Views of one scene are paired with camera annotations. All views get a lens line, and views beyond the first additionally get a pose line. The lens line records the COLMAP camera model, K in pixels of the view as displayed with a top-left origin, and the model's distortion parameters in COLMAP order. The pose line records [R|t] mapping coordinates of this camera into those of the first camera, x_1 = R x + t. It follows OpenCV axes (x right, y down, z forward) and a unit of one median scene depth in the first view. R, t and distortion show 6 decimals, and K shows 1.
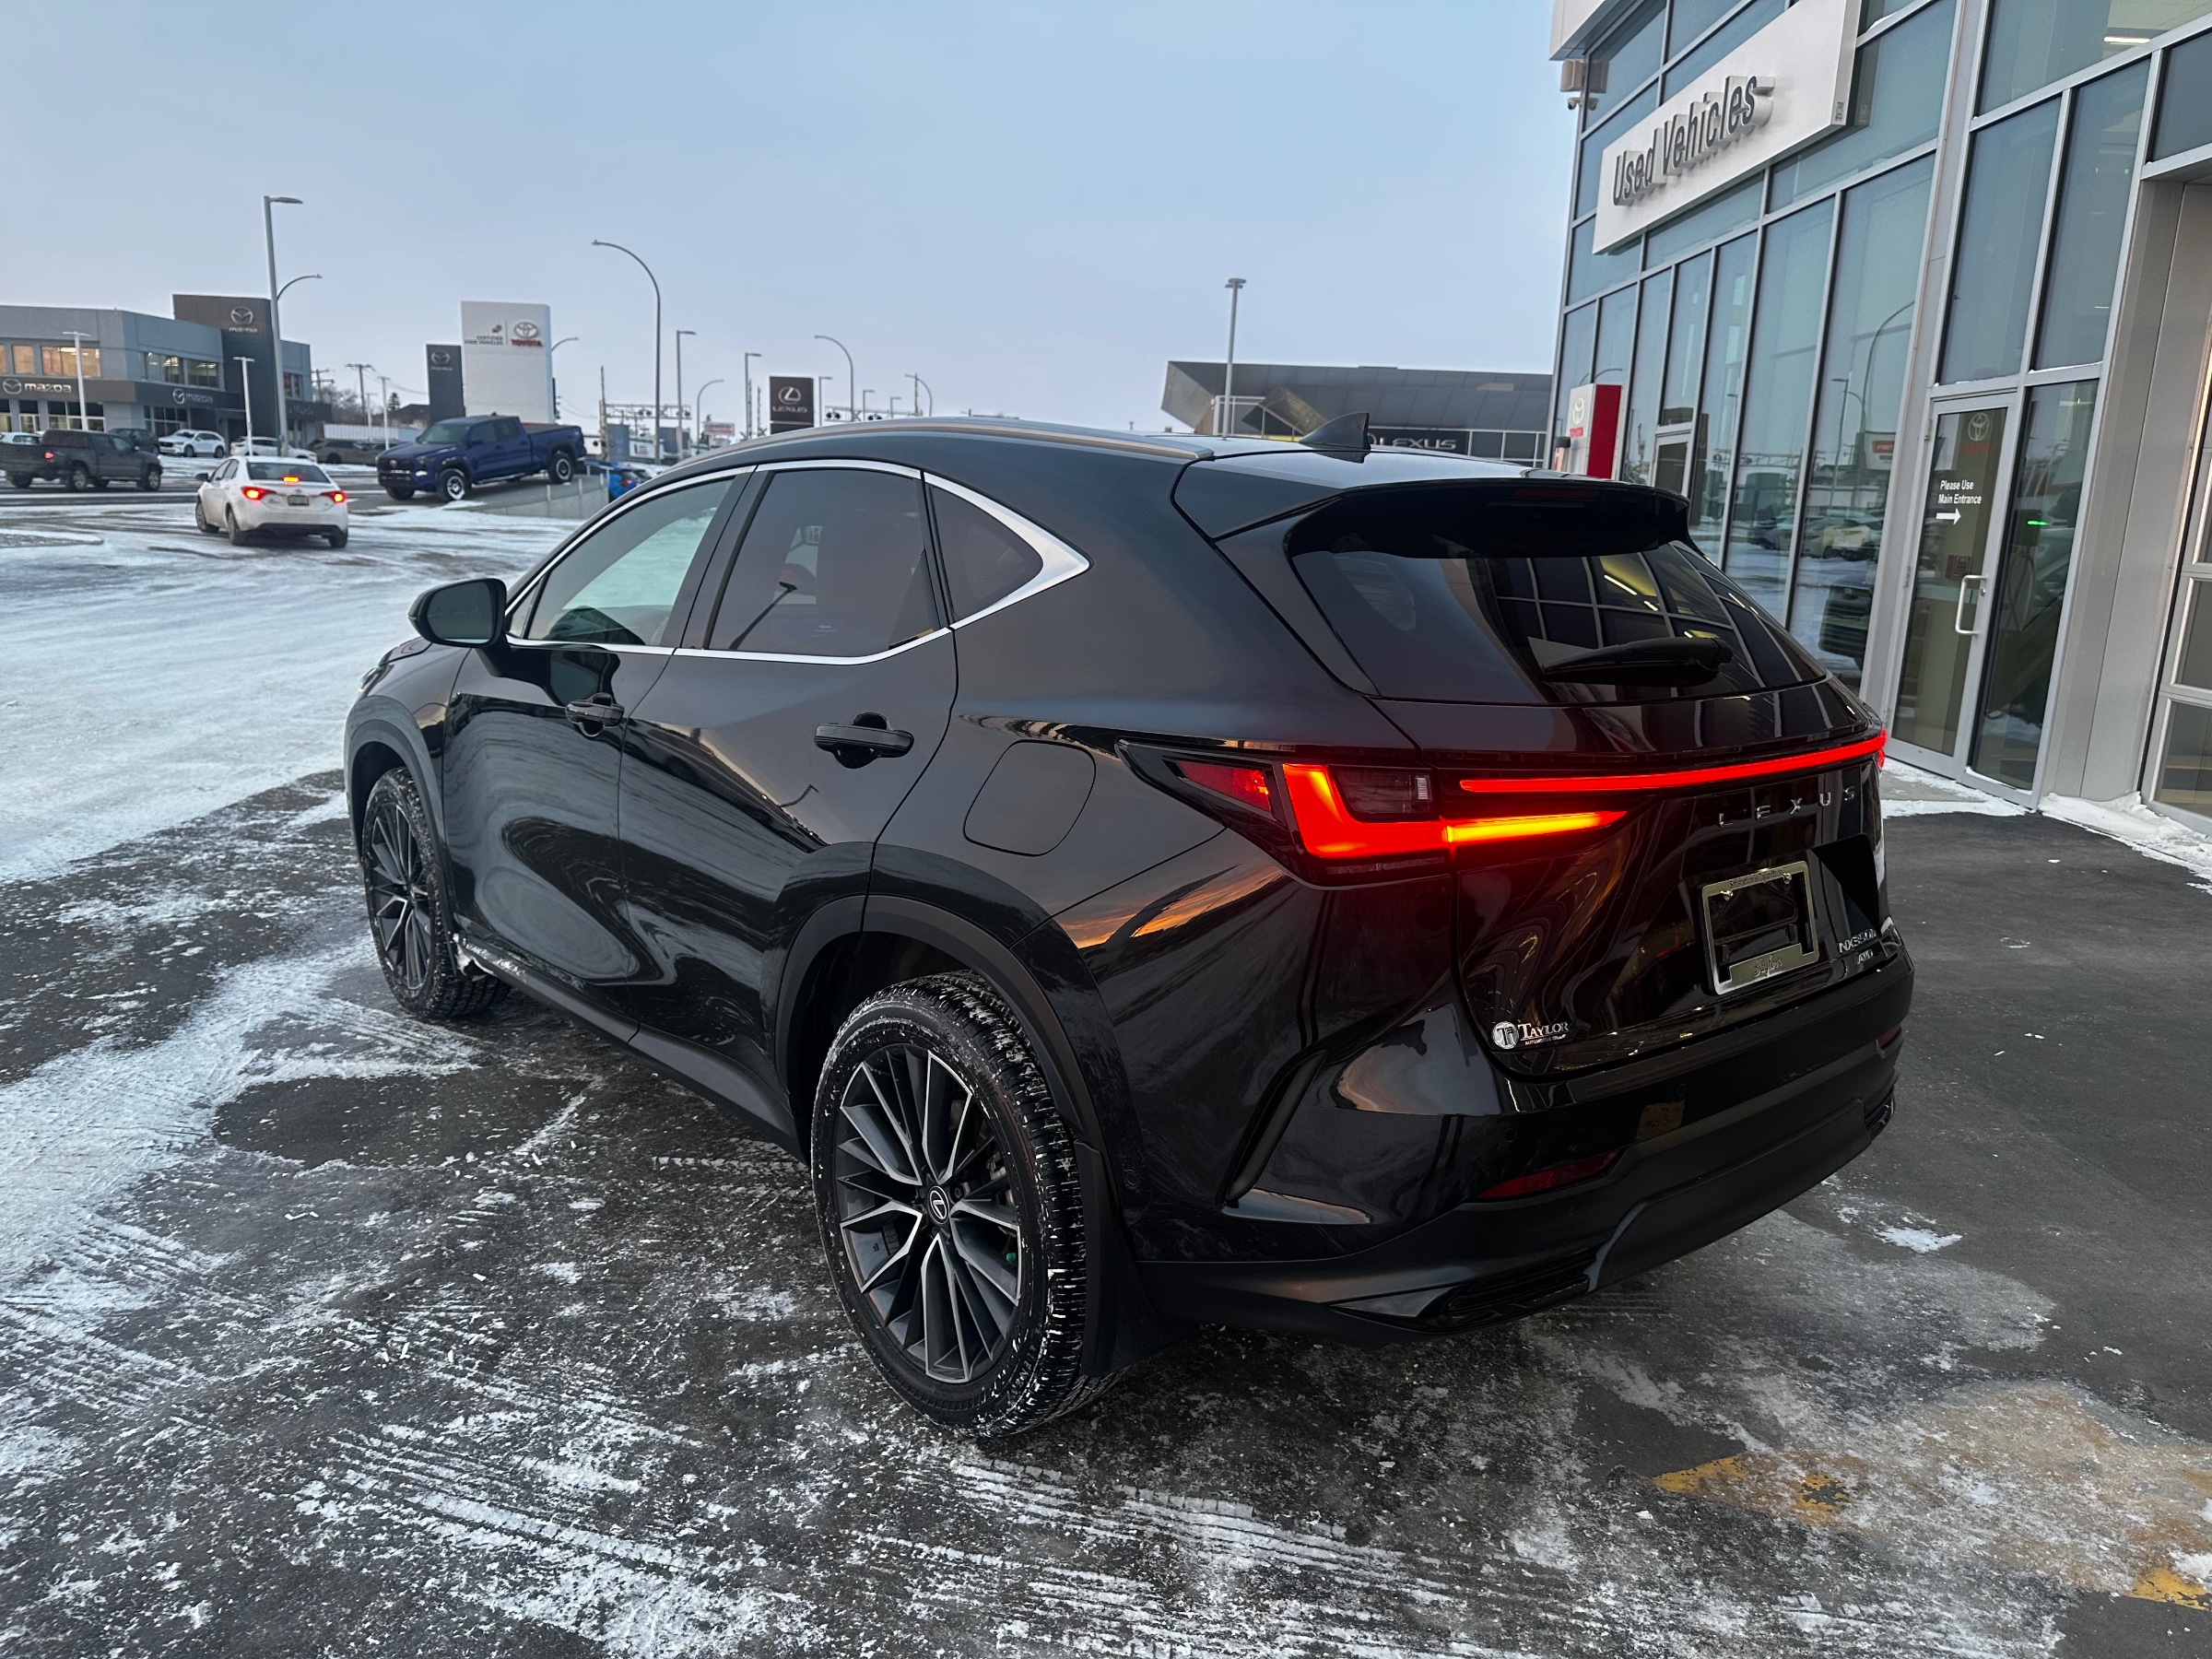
lens RADIAL K [[1563.0, 0, 1128.5], [0, 1563.0, 823.3], [0, 0, 1]] dist [0.000455, -0.001548]
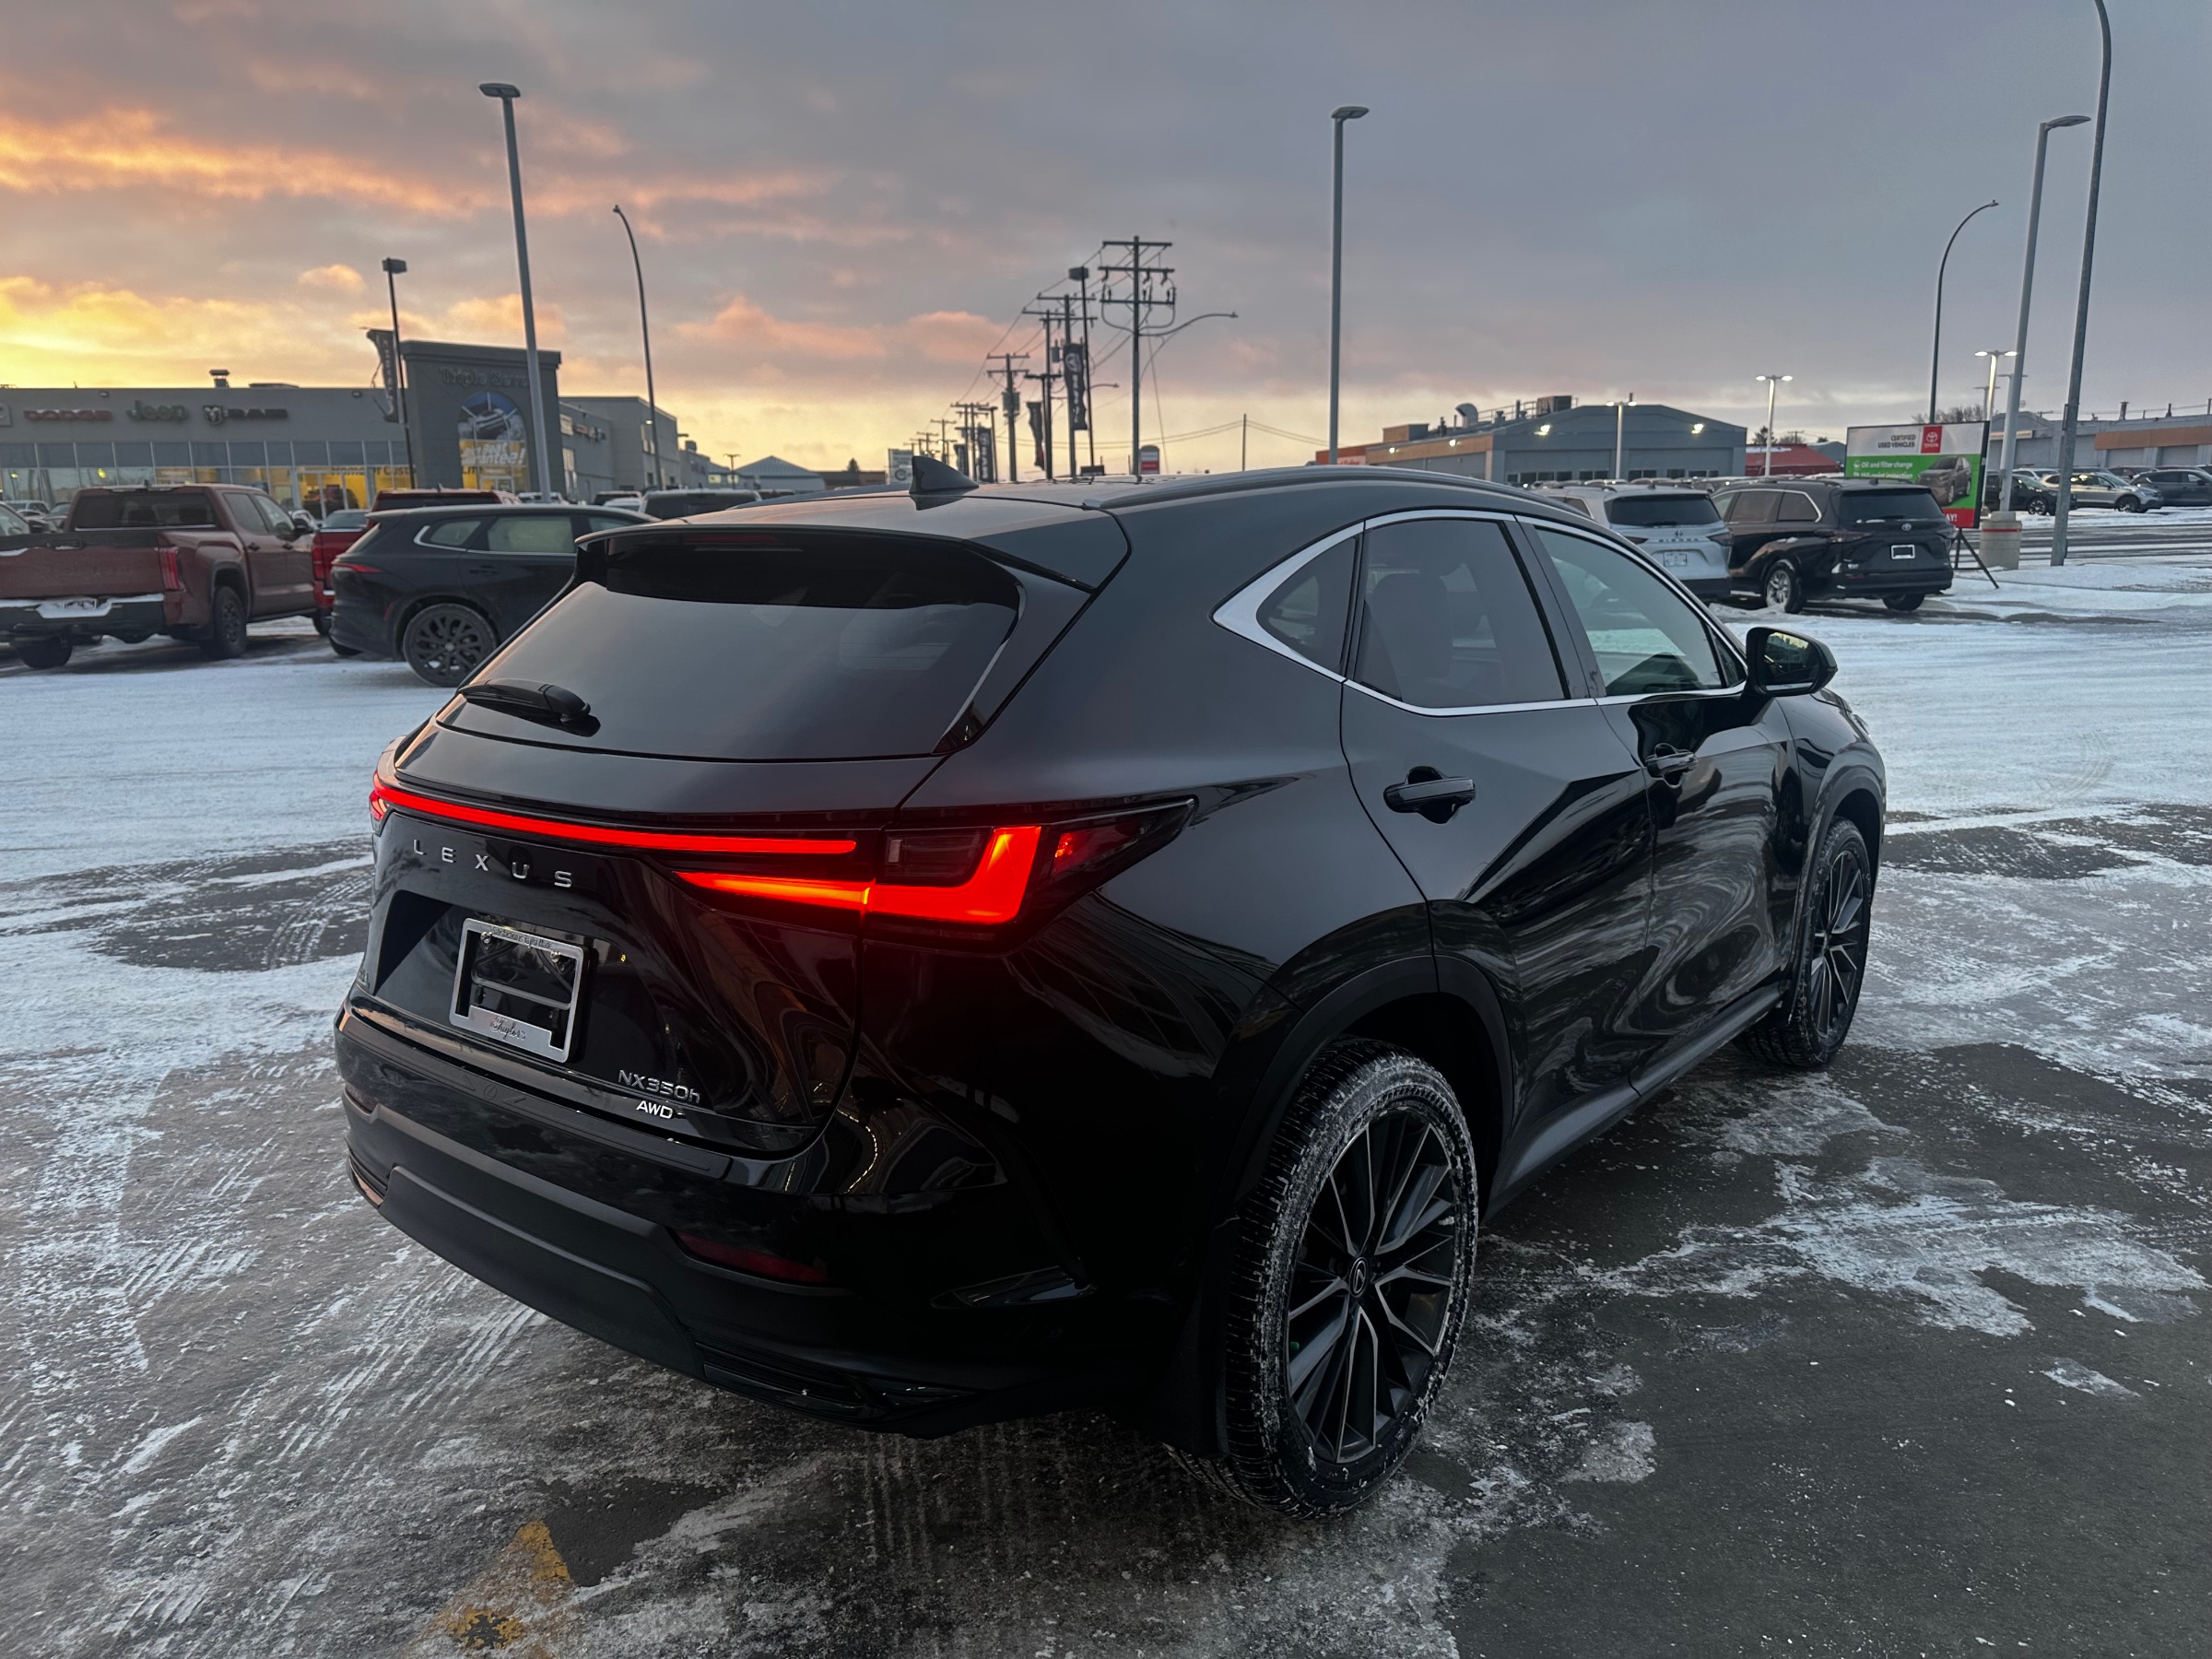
lens RADIAL K [[1523.4, 0, 1106.0], [0, 1523.4, 829.5], [0, 0, 1]] dist [0.057926, -0.068782]
pose [[0.191414, 0.157792, -0.968743, 0.258831], [-0.177962, 0.976213, 0.123845, -0.040322], [0.965241, 0.148694, 0.214941, 0.212949]]
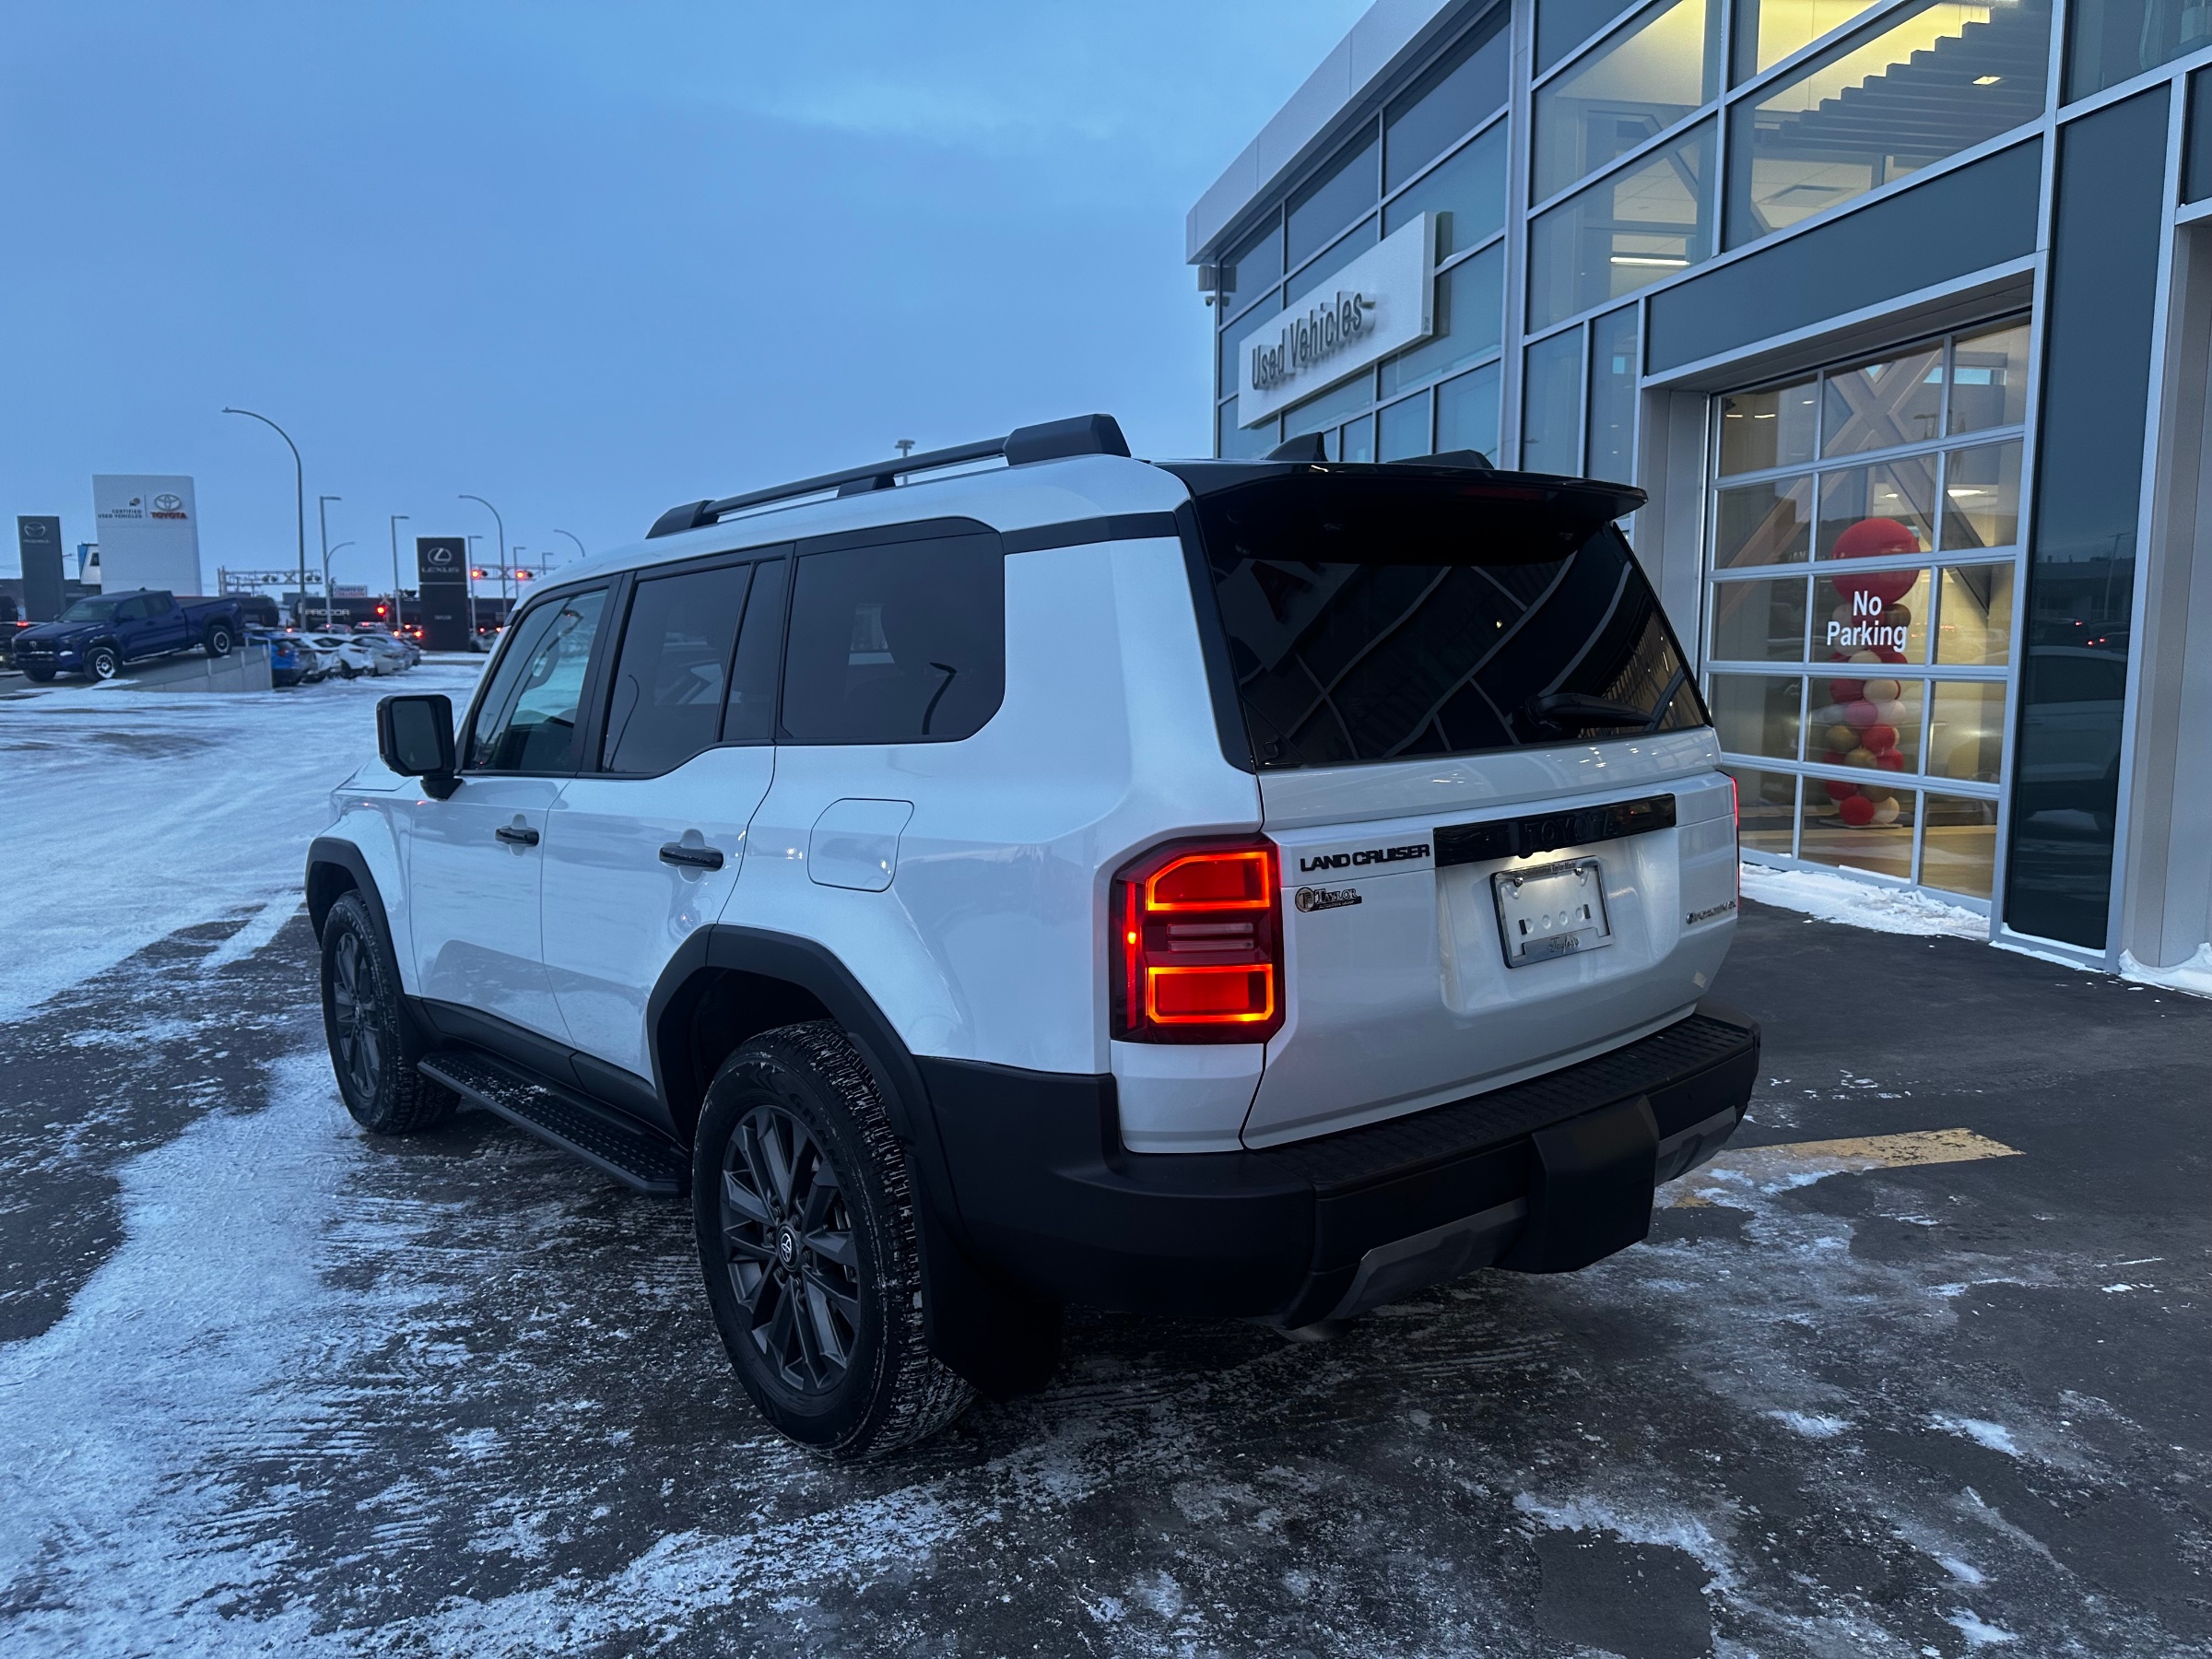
lens RADIAL K [[1539.5, 0, 1106.0], [0, 1539.5, 829.5], [0, 0, 1]] dist [0.060441, -0.072970]
pose [[0.979007, -0.066256, 0.192759, -0.062278], [0.082082, 0.993777, -0.075300, 0.022924], [-0.186570, 0.089541, 0.978353, -0.130721]]
